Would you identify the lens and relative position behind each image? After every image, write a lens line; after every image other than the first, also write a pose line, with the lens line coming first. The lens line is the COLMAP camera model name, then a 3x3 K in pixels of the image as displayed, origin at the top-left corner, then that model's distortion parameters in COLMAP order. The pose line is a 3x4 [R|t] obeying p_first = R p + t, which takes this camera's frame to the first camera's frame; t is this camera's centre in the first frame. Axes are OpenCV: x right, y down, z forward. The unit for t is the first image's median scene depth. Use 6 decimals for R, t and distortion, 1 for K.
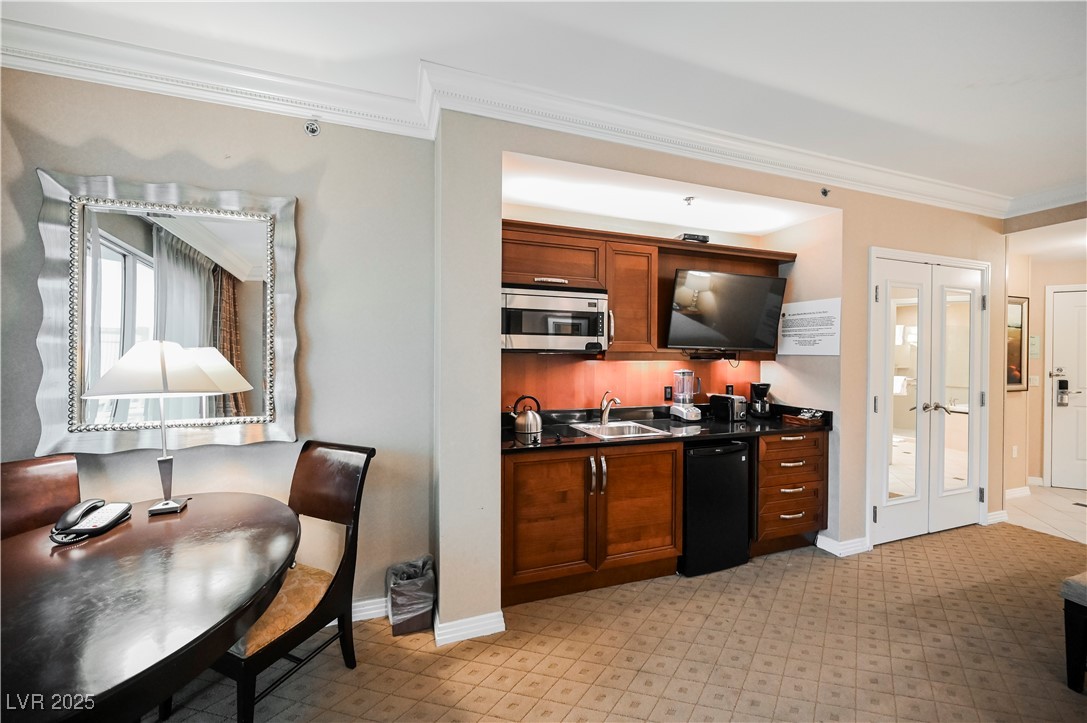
lens RADIAL K [[433.2, 0, 543.5], [0, 433.2, 361.5], [0, 0, 1]] dist [-0.002256, 0.000035]
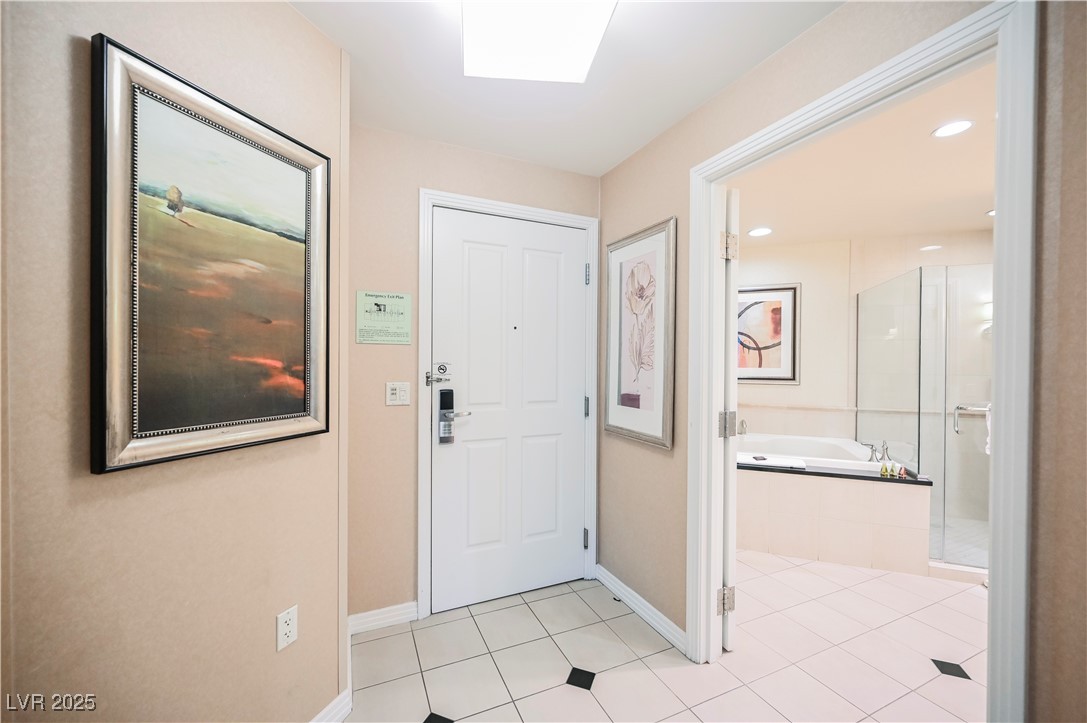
lens RADIAL K [[433.2, 0, 543.5], [0, 433.2, 361.5], [0, 0, 1]] dist [-0.002256, 0.000035]
pose [[0.644693, 0.000273, 0.764442, 1.422279], [-0.000082, 1.000000, -0.000288, 0.018232], [-0.764442, 0.000123, 0.644693, 0.953320]]
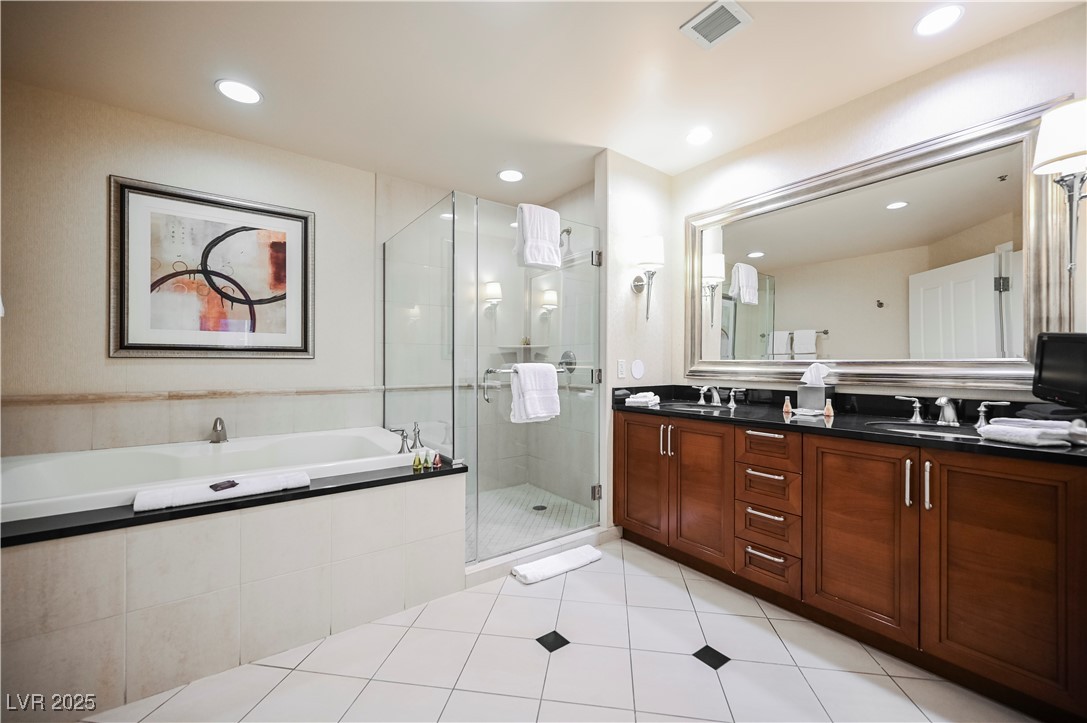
lens RADIAL K [[433.2, 0, 543.5], [0, 433.2, 361.5], [0, 0, 1]] dist [-0.002256, 0.000035]
pose [[-0.274297, -0.003295, 0.961639, 1.930784], [0.003082, 0.999986, 0.004306, 0.096081], [-0.961640, 0.004145, -0.274283, 0.990264]]
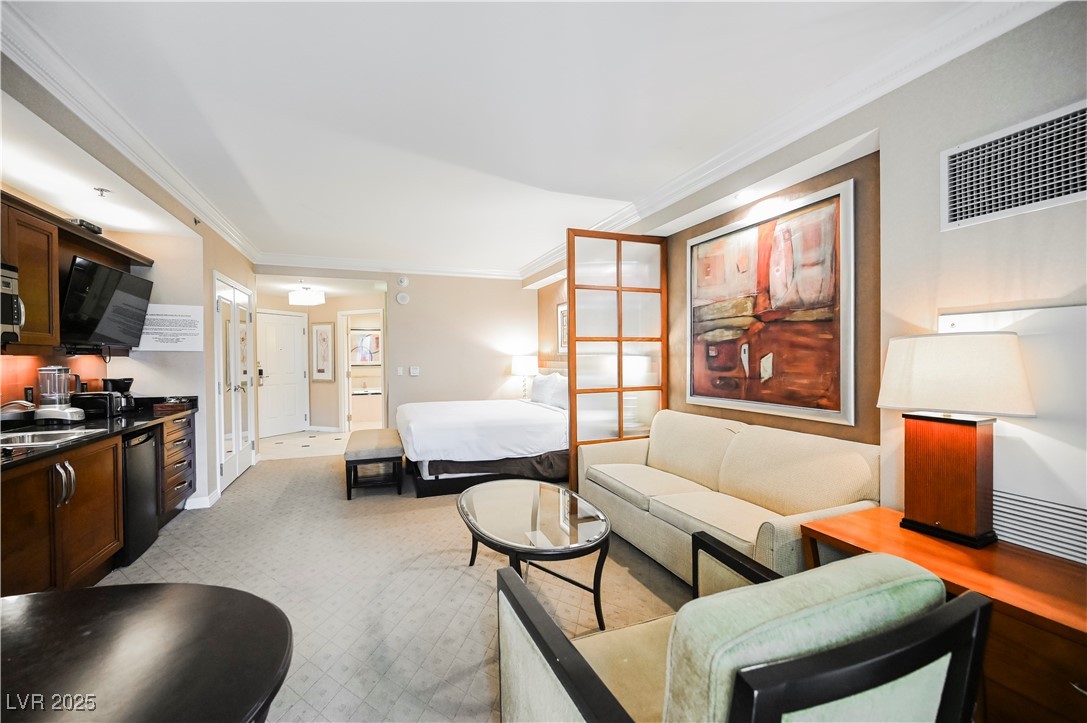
lens RADIAL K [[447.1, 0, 543.5], [0, 447.1, 361.5], [0, 0, 1]] dist [-0.002087, -0.000179]
pose [[-0.027004, -0.013537, 0.999544, -0.688485], [0.015084, 0.999789, 0.013948, 0.013156], [-0.999522, 0.015454, -0.026794, 0.032489]]
